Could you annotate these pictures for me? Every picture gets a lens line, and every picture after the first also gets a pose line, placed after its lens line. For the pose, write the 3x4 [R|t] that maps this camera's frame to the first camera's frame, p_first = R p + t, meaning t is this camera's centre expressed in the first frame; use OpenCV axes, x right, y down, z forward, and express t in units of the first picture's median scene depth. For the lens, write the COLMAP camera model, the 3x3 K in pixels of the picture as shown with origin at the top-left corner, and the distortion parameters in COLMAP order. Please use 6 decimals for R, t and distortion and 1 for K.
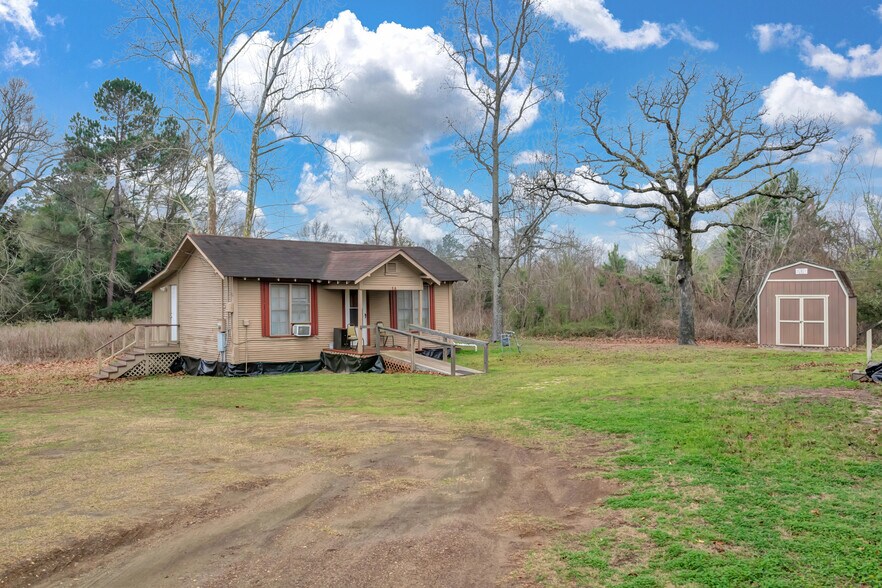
lens RADIAL K [[936.5, 0, 441.1], [0, 936.5, 290.7], [0, 0, 1]] dist [0.003633, 0.000000]
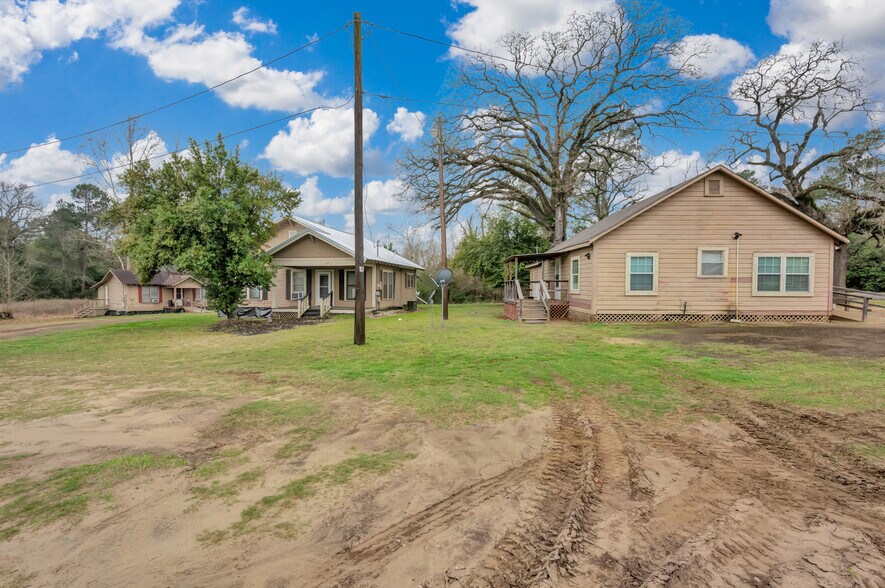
lens RADIAL K [[417.1, 0, 446.5], [0, 417.1, 296.3], [0, 0, 1]] dist [0.017377, 0.000476]
pose [[0.933574, -0.006640, 0.358324, 0.111594], [-0.004241, 0.999554, 0.029573, -0.008333], [-0.358361, -0.029128, 0.933129, -0.292366]]
